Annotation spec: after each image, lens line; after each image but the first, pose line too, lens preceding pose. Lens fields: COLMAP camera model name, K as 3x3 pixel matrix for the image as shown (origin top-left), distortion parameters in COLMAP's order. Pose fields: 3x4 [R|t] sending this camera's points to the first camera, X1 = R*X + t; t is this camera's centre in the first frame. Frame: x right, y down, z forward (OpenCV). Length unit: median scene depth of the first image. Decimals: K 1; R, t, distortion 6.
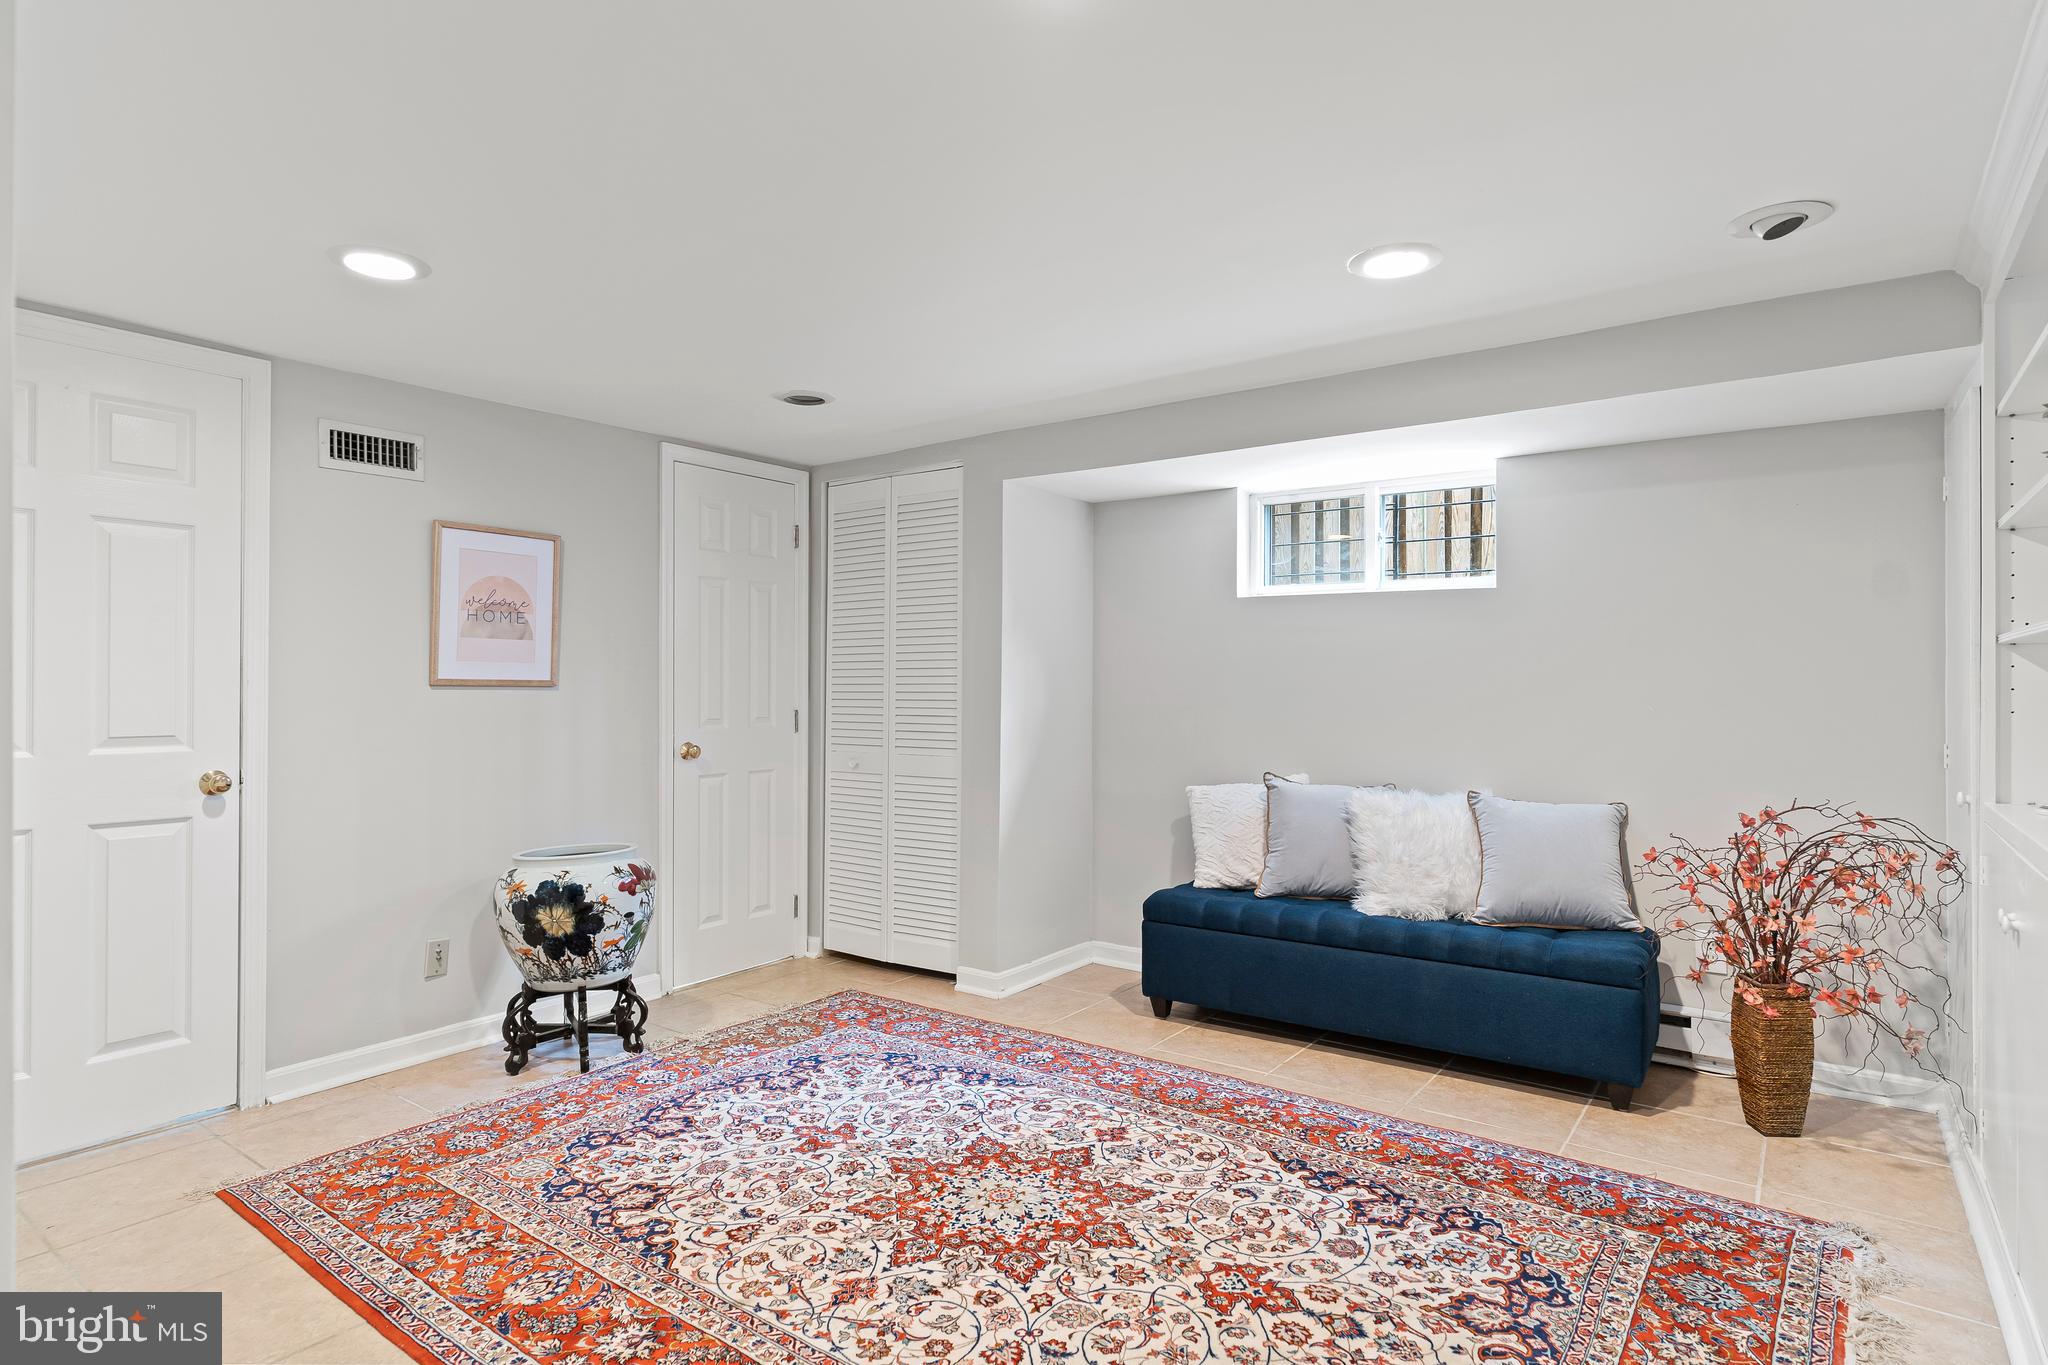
lens RADIAL K [[1102.9, 0, 1022.7], [0, 1102.9, 680.0], [0, 0, 1]] dist [-0.000168, 0.000405]
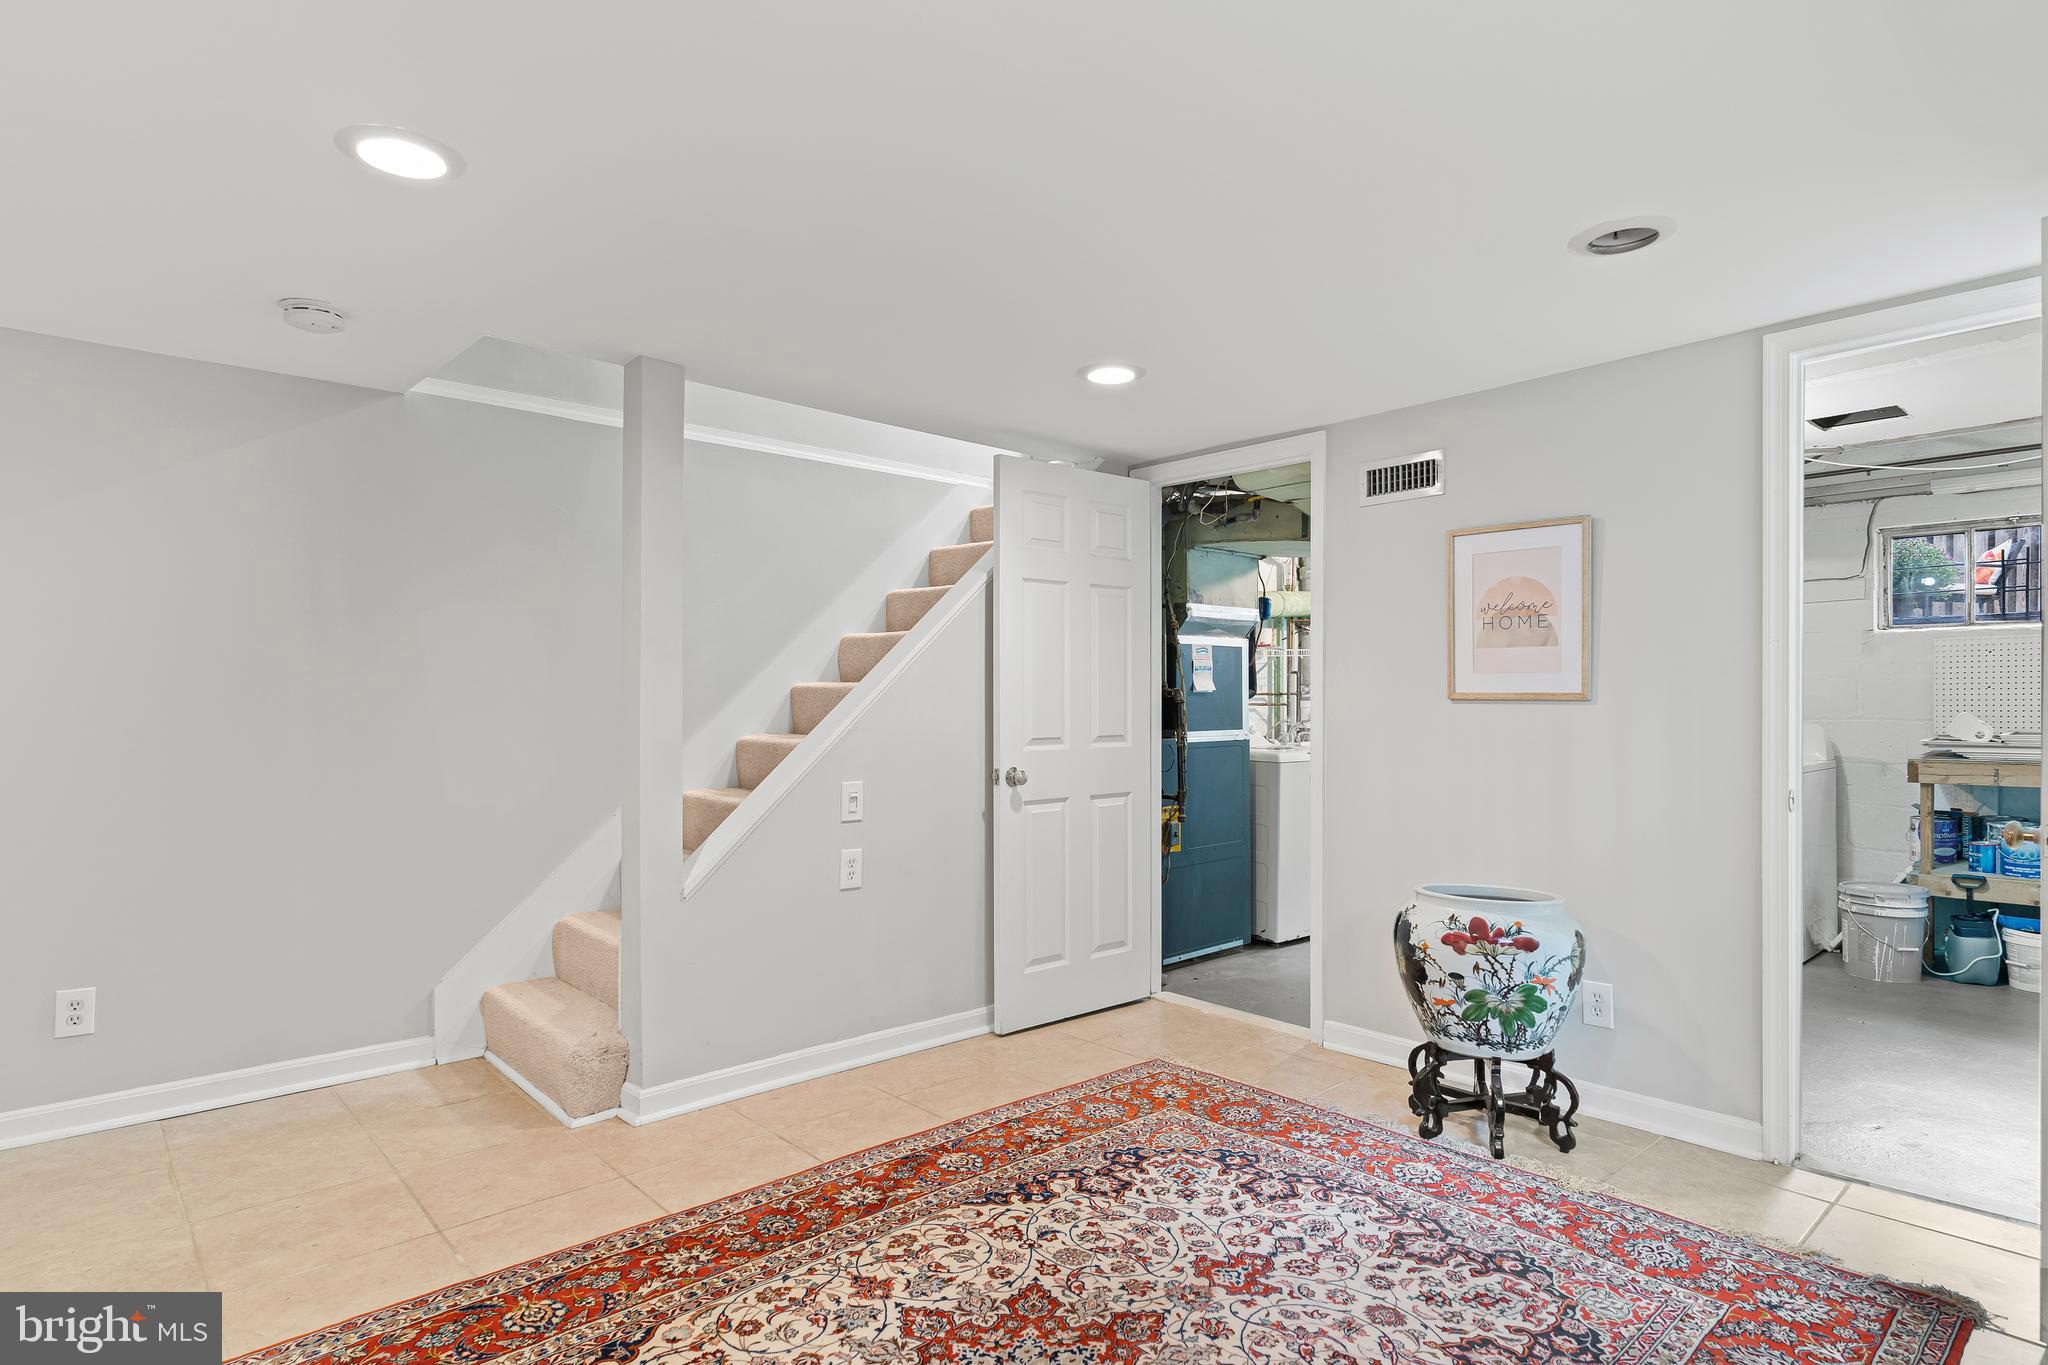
lens RADIAL K [[1102.9, 0, 1025.1], [0, 1102.9, 704.6], [0, 0, 1]] dist [-0.000168, 0.000405]
pose [[-0.203322, 0.001031, -0.979111, 0.542579], [0.004344, 0.999991, 0.000151, 0.008029], [0.979102, -0.004223, -0.203325, 0.891349]]
